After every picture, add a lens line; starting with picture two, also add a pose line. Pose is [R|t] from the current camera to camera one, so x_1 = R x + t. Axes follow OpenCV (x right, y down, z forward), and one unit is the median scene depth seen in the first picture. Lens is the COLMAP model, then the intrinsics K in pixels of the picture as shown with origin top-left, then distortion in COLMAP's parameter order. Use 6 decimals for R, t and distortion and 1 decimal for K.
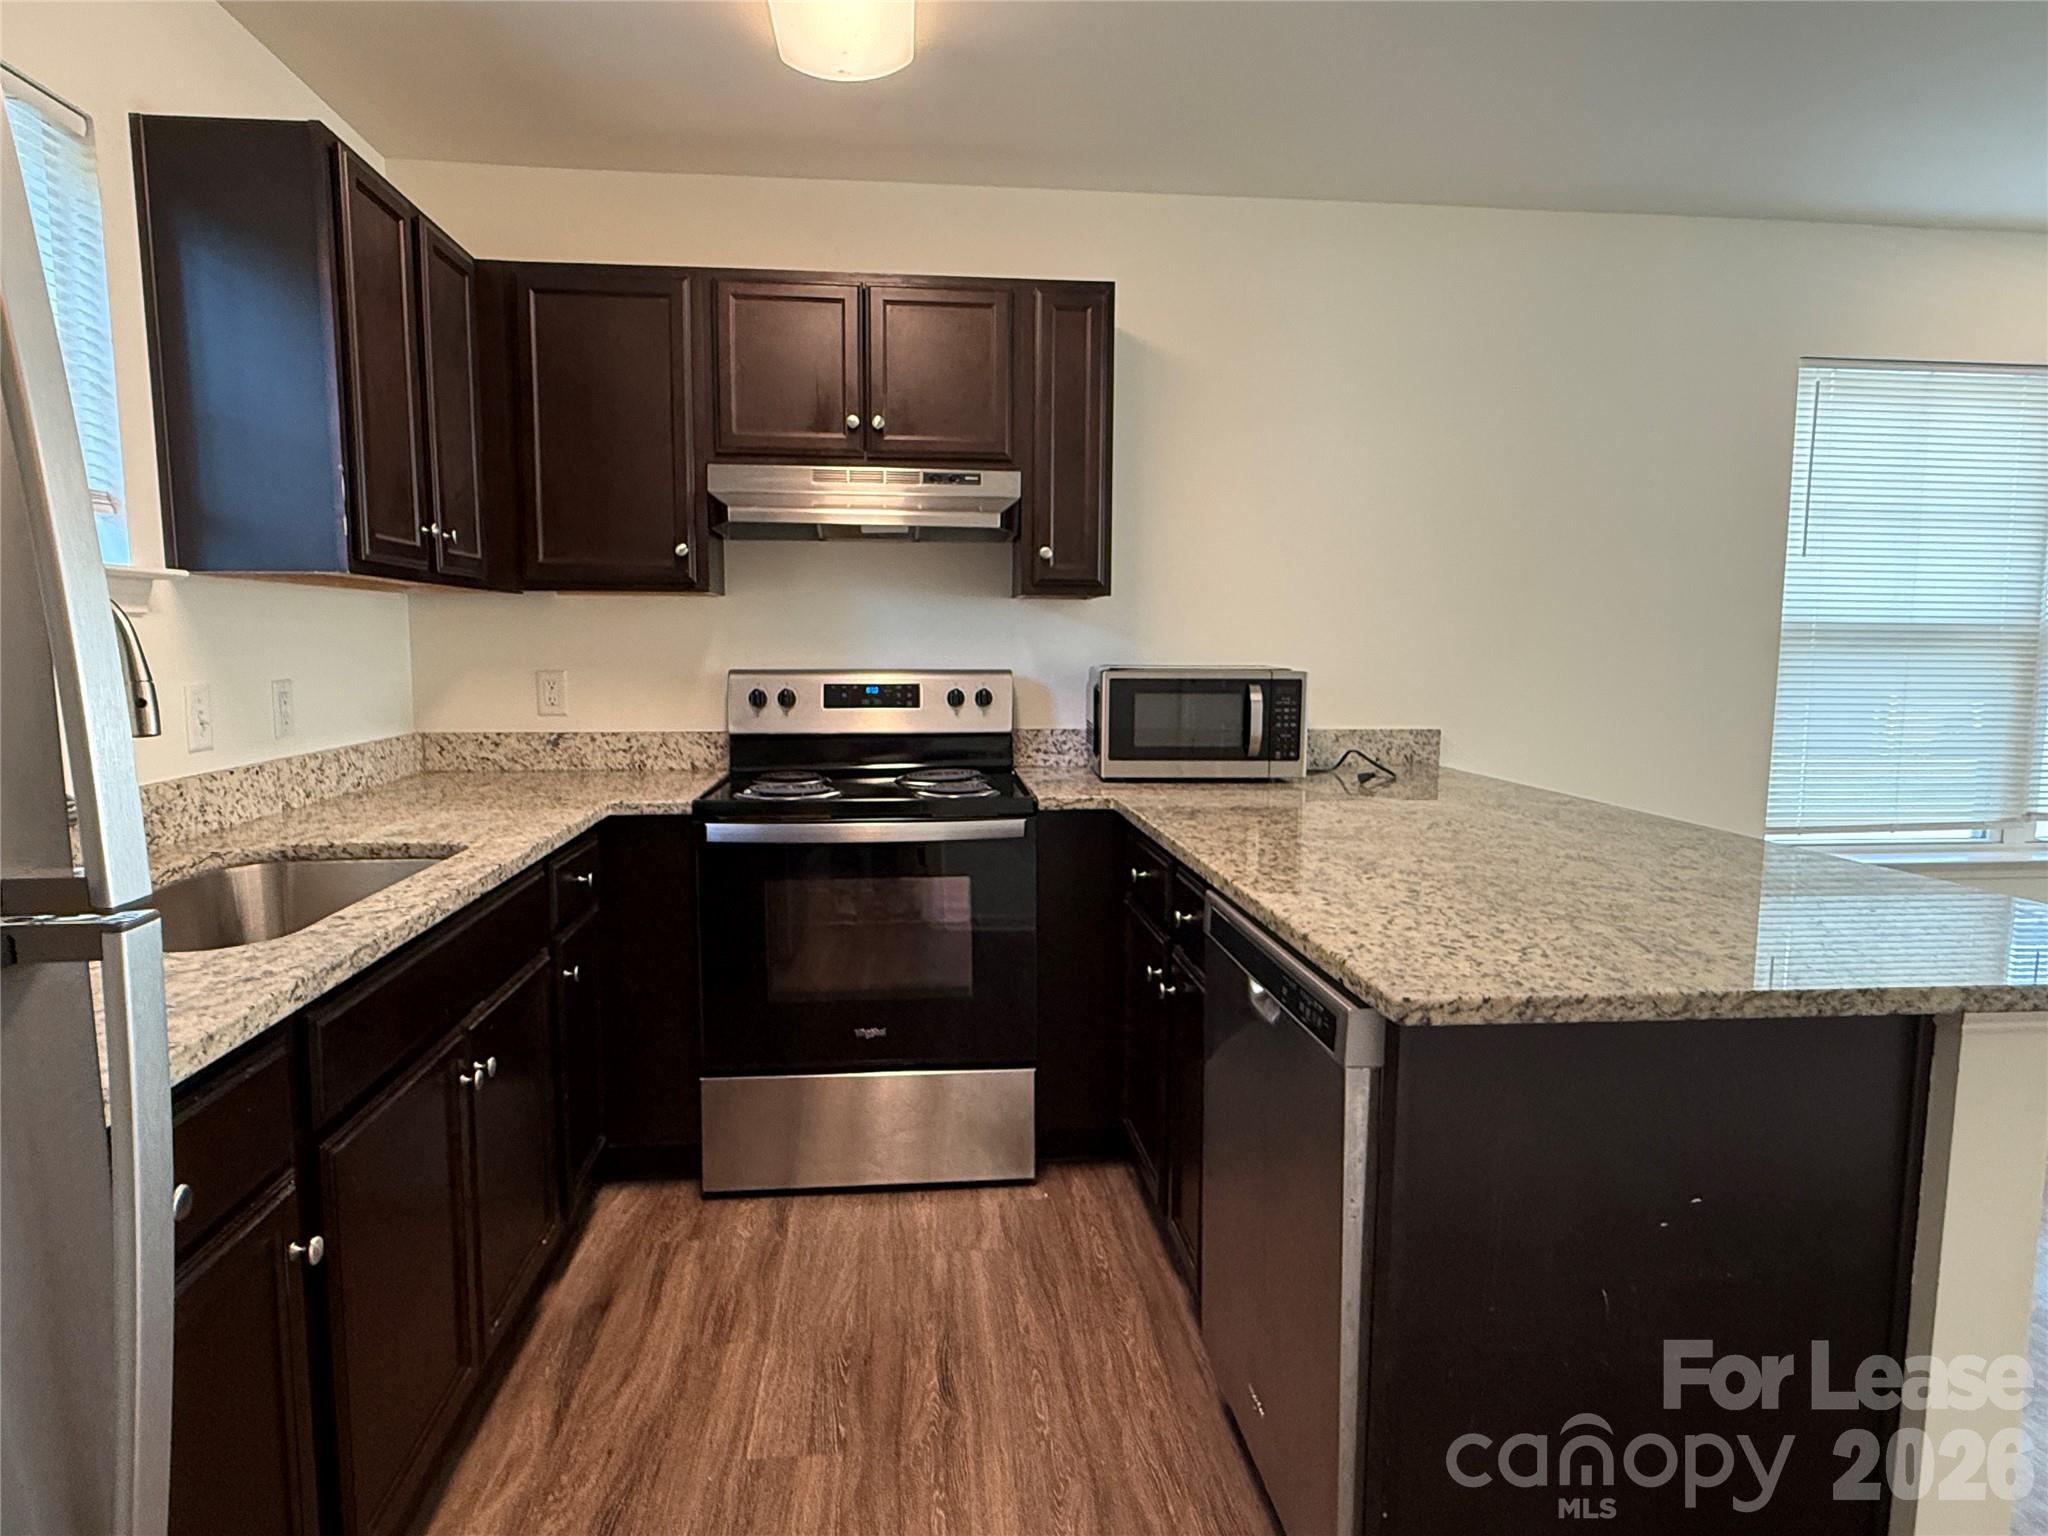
lens RADIAL K [[1170.2, 0, 1012.9], [0, 1170.2, 762.9], [0, 0, 1]] dist [-0.002588, 0.001731]
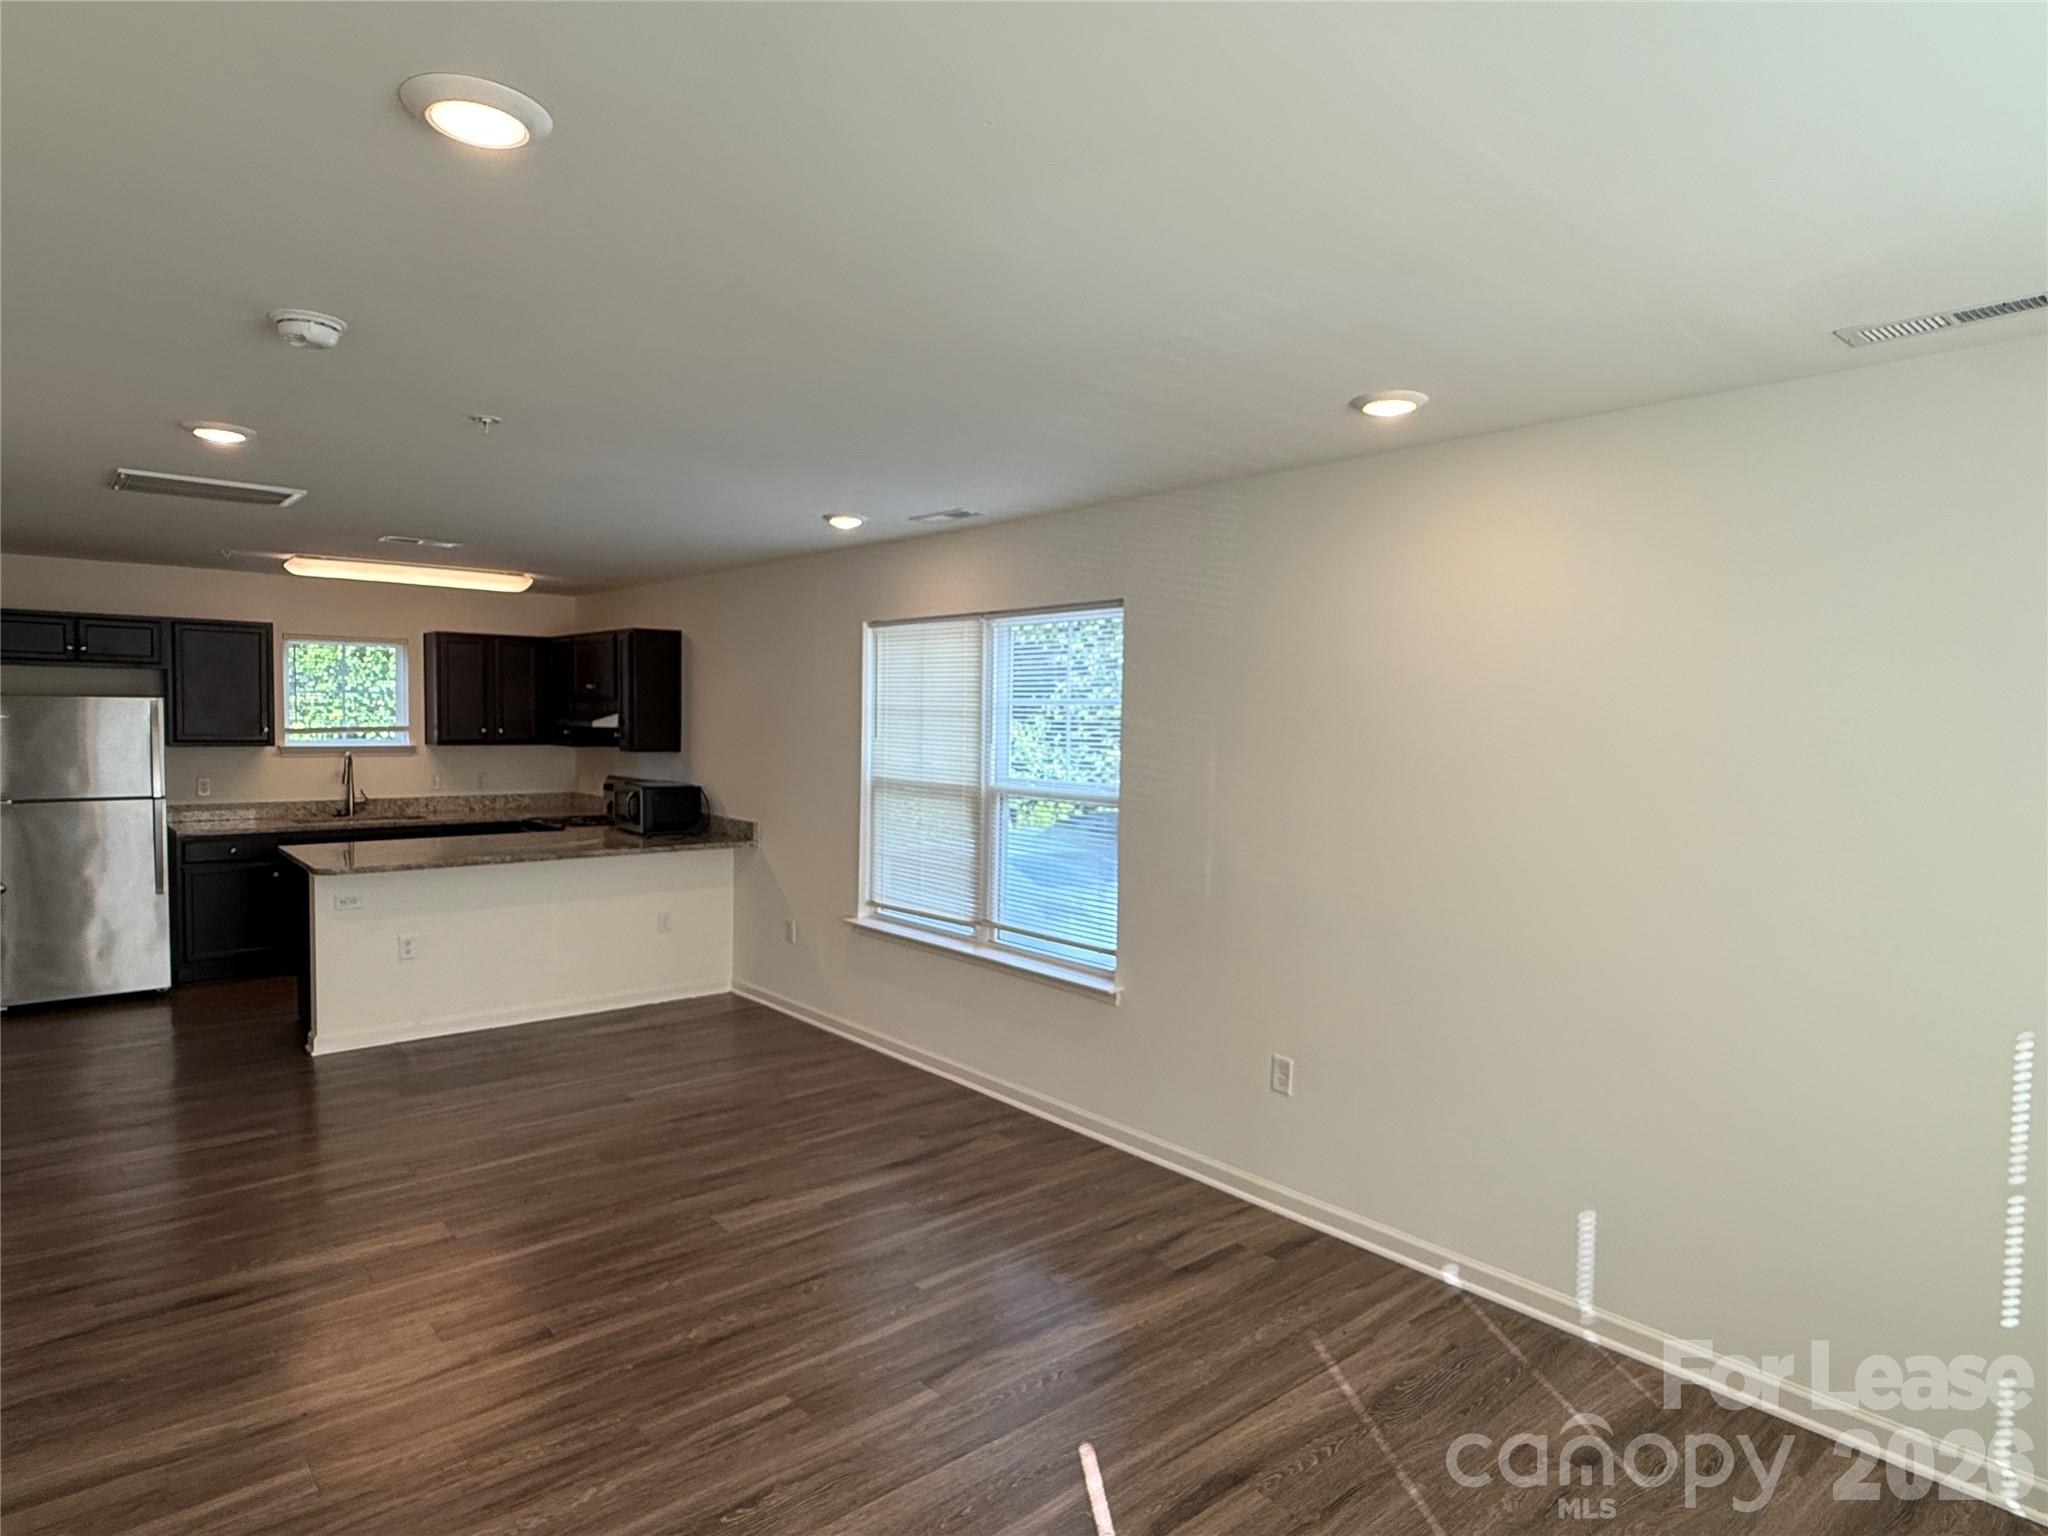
lens RADIAL K [[1170.2, 0, 1009.1], [0, 1170.2, 760.7], [0, 0, 1]] dist [-0.002588, 0.001731]
pose [[0.569467, 0.035394, -0.821252, 2.580550], [-0.099436, 0.994702, -0.026081, -0.144360], [0.815978, 0.096514, 0.569969, 0.265303]]
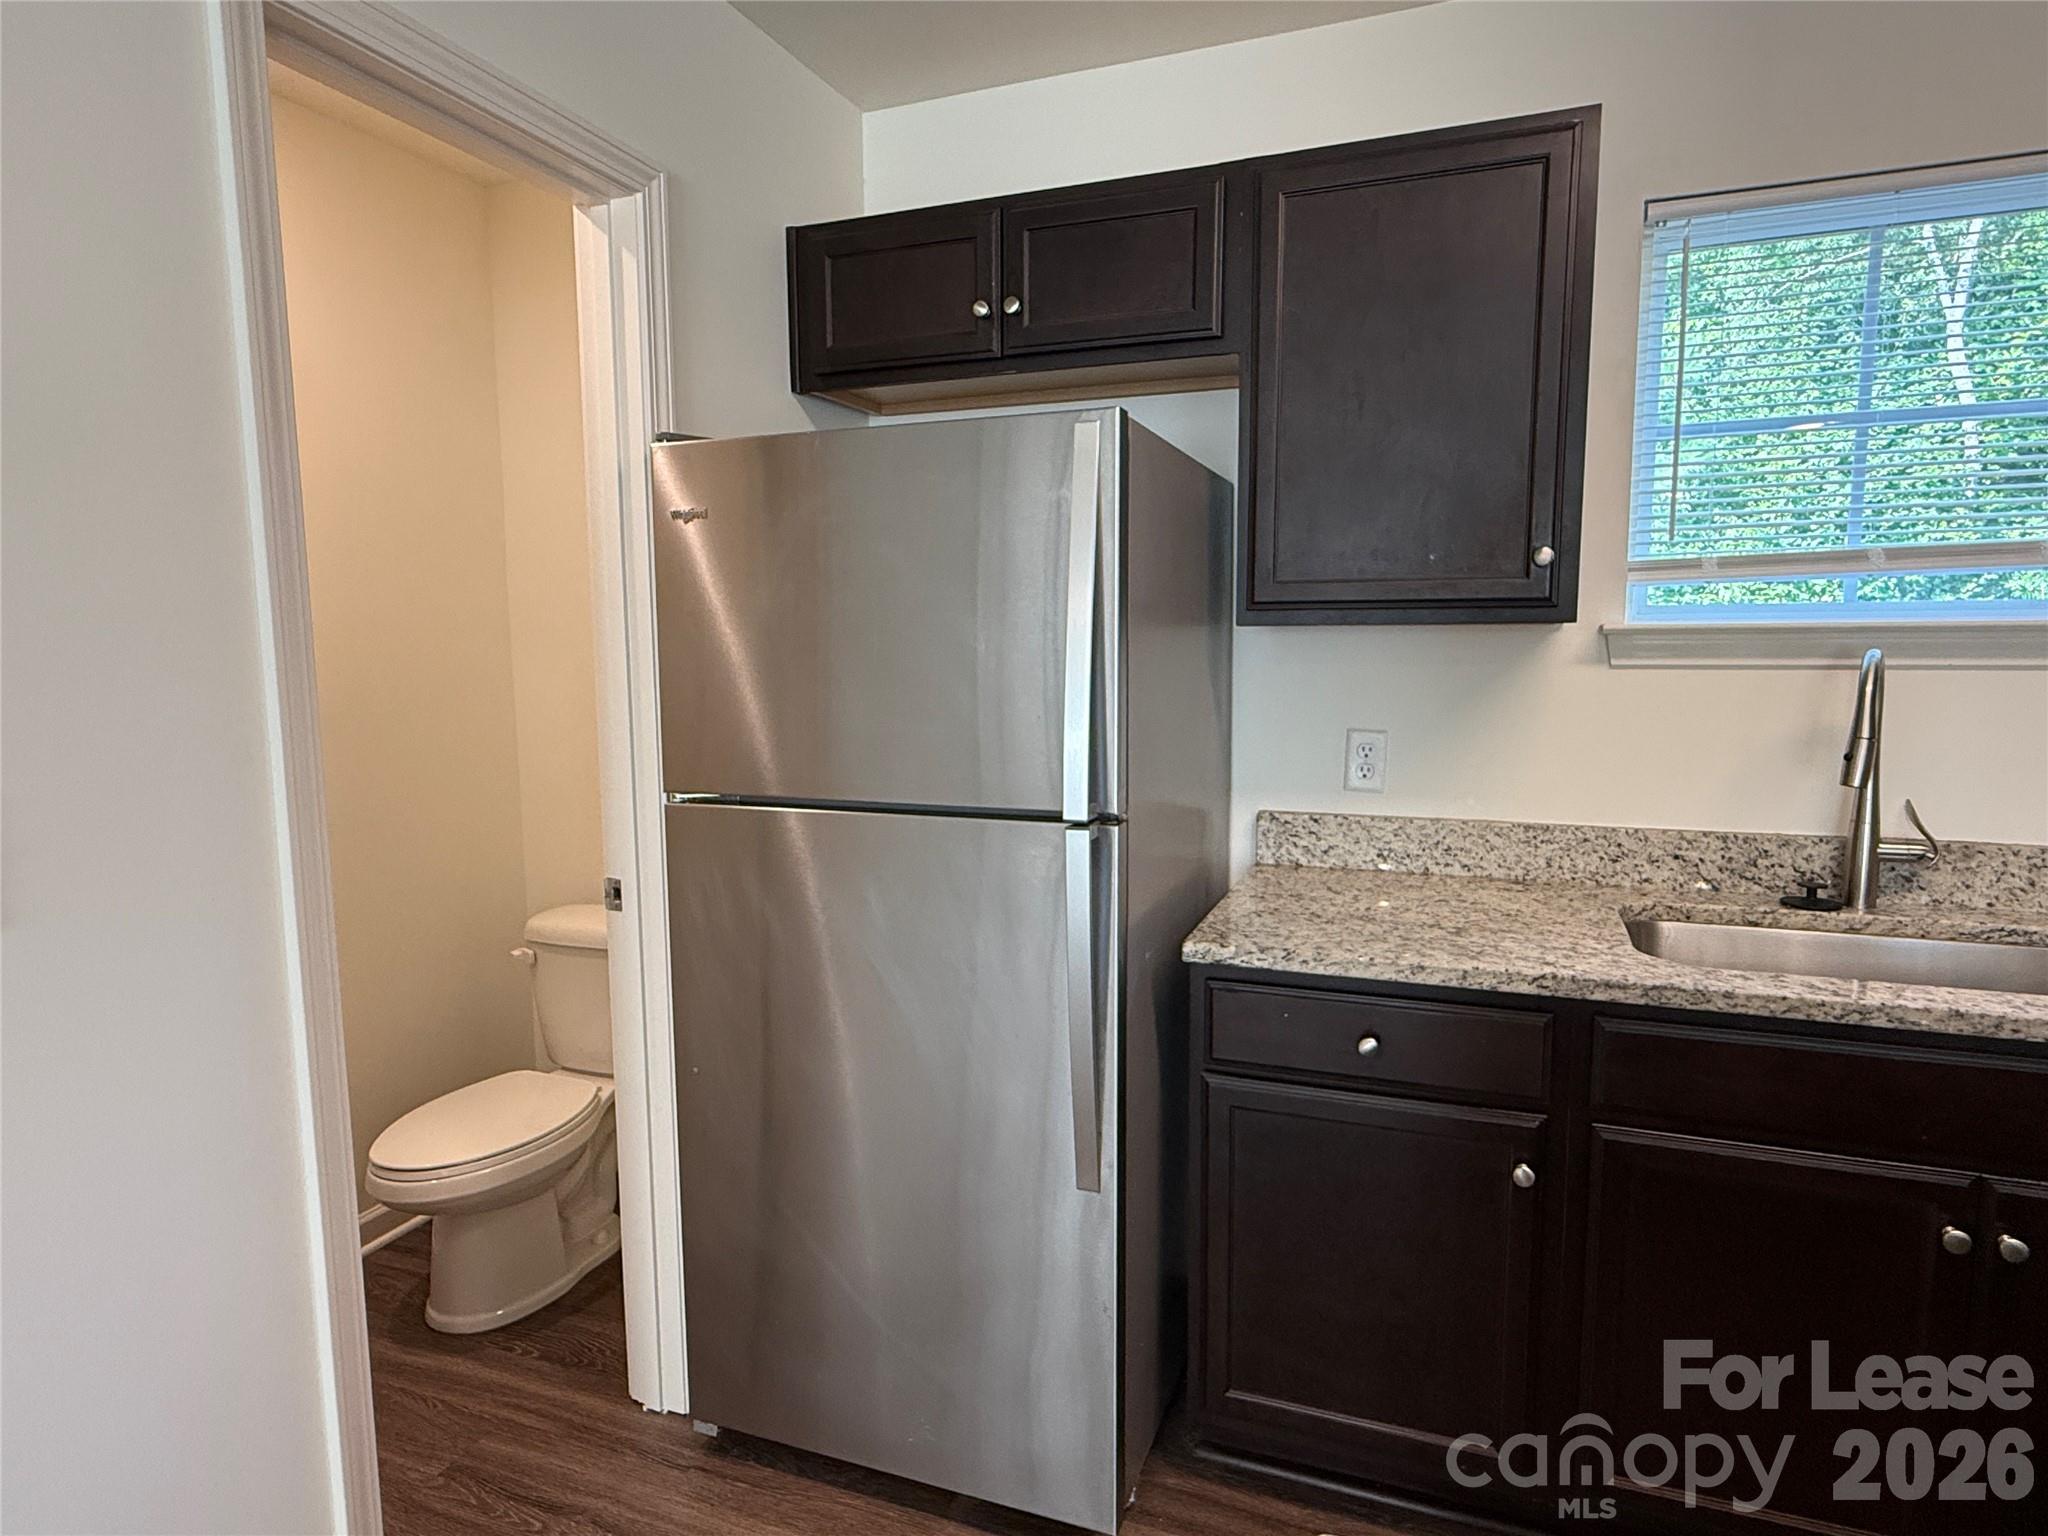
lens RADIAL K [[1170.2, 0, 1015.8], [0, 1170.2, 767.3], [0, 0, 1]] dist [-0.002588, 0.001731]
pose [[-0.447107, 0.106094, -0.888166, 0.326296], [-0.085882, 0.983262, 0.160687, -0.082571], [0.890348, 0.148121, -0.430512, 0.420975]]
